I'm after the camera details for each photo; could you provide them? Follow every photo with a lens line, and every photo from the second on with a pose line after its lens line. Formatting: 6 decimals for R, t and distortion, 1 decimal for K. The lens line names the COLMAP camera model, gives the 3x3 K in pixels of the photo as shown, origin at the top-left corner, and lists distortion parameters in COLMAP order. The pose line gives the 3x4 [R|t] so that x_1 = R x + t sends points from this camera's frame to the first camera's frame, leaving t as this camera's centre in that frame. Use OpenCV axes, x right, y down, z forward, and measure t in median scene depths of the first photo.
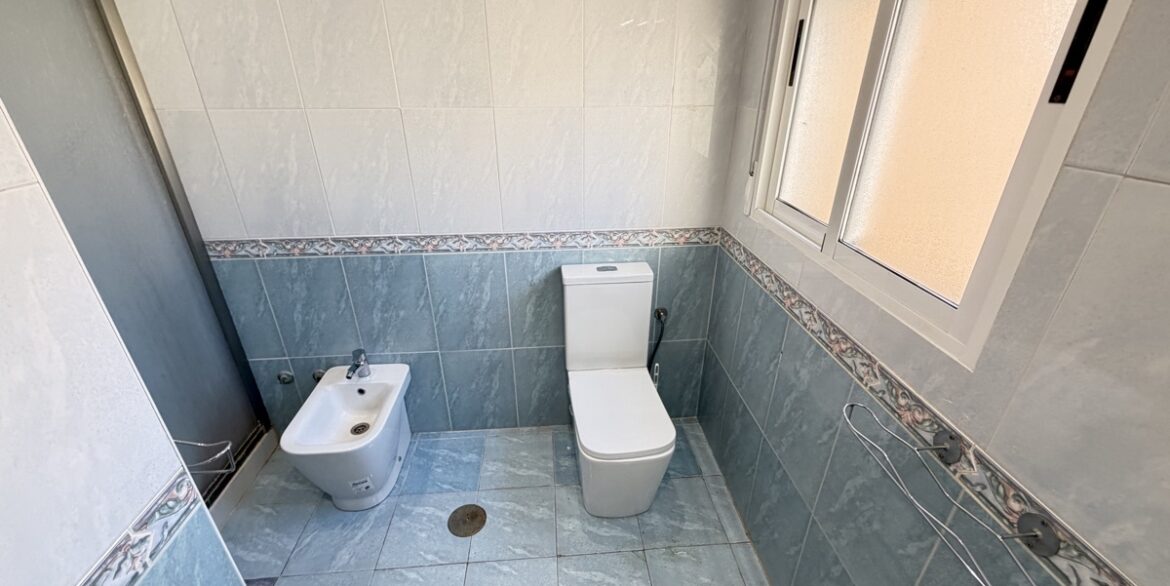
lens RADIAL K [[466.3, 0, 582.7], [0, 466.3, 294.7], [0, 0, 1]] dist [0.000733, -0.000069]
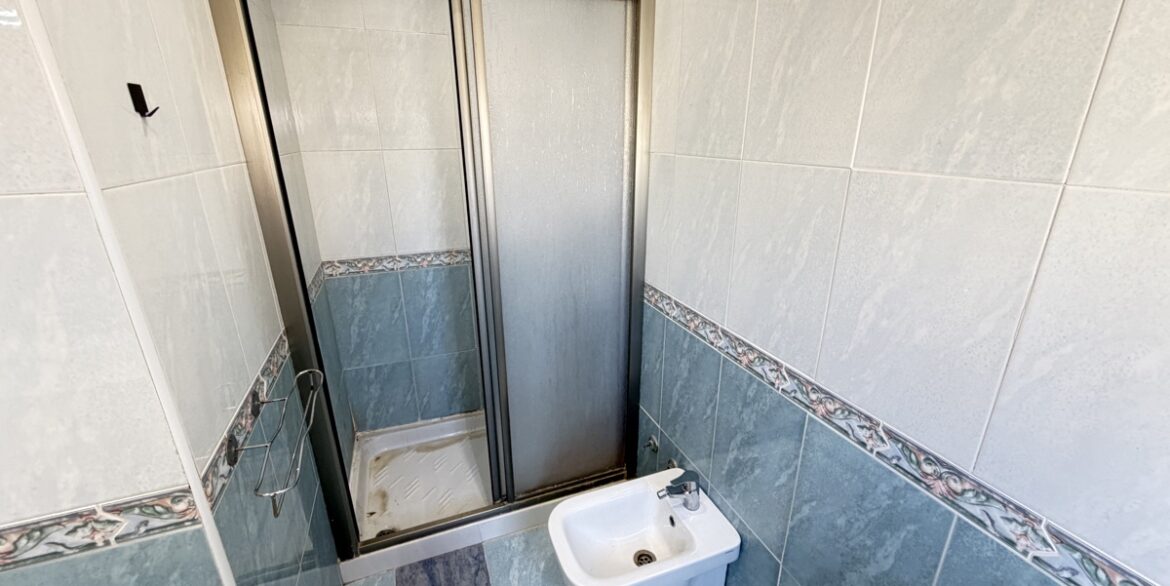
lens RADIAL K [[466.3, 0, 582.7], [0, 466.3, 294.7], [0, 0, 1]] dist [0.000733, -0.000069]
pose [[0.277282, 0.314352, -0.907908, 0.056553], [-0.412042, 0.892558, 0.183196, -0.208814], [0.867949, 0.323300, 0.377017, 0.499311]]
